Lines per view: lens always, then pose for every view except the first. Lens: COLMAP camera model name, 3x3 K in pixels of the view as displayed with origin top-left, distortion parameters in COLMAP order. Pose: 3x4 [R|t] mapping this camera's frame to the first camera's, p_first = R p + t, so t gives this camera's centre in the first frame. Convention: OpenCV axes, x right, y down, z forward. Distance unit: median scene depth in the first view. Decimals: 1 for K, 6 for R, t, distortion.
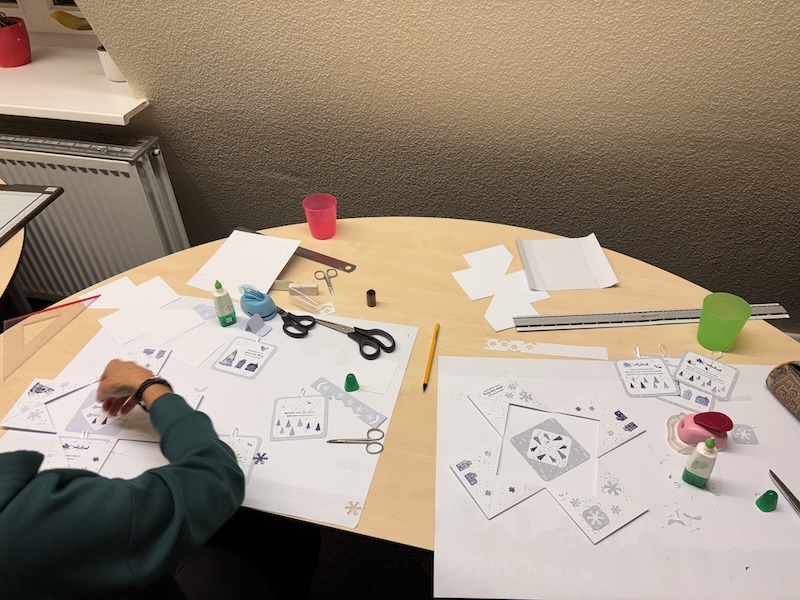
lens RADIAL K [[620.2, 0, 403.6], [0, 620.2, 295.0], [0, 0, 1]] dist [0.005438, -0.013557]
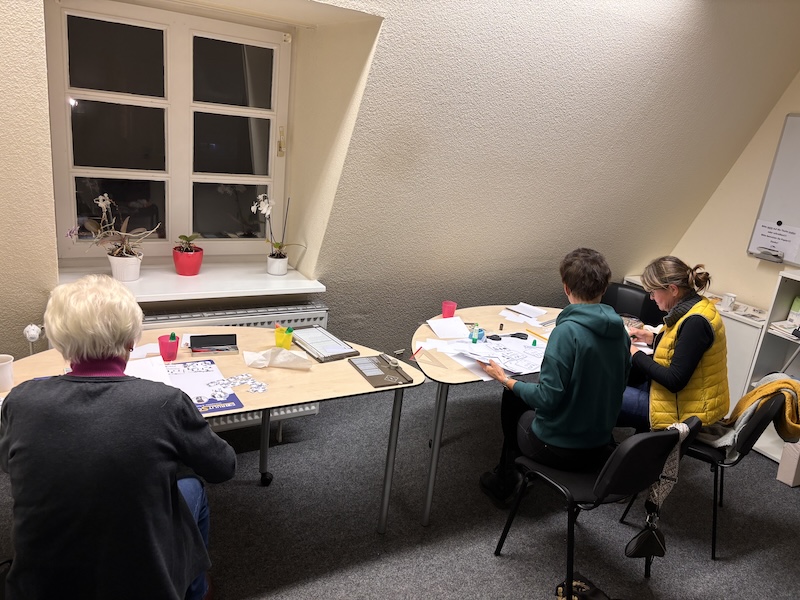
lens RADIAL K [[601.9, 0, 400.0], [0, 601.9, 300.0], [0, 0, 1]] dist [0.057357, -0.003492]
pose [[0.718319, -0.118997, 0.685461, -1.571683], [0.333471, 0.923597, -0.189118, 0.178537], [-0.610586, 0.364428, 0.703119, -0.438170]]
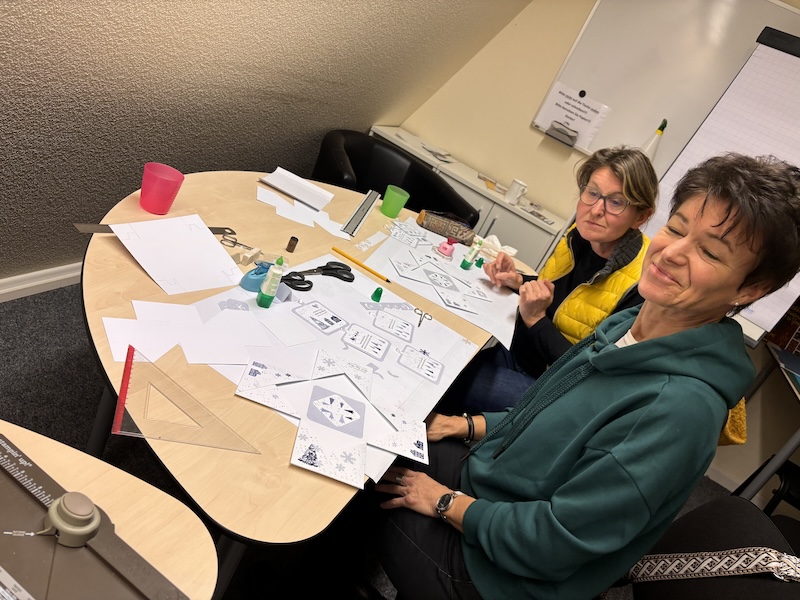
lens RADIAL K [[620.2, 0, 403.6], [0, 620.2, 295.0], [0, 0, 1]] dist [0.005438, -0.013557]
pose [[0.158301, -0.324949, 0.932389, -0.818749], [0.217014, 0.932656, 0.288197, -0.141711], [-0.963248, 0.156720, 0.218159, 0.424430]]
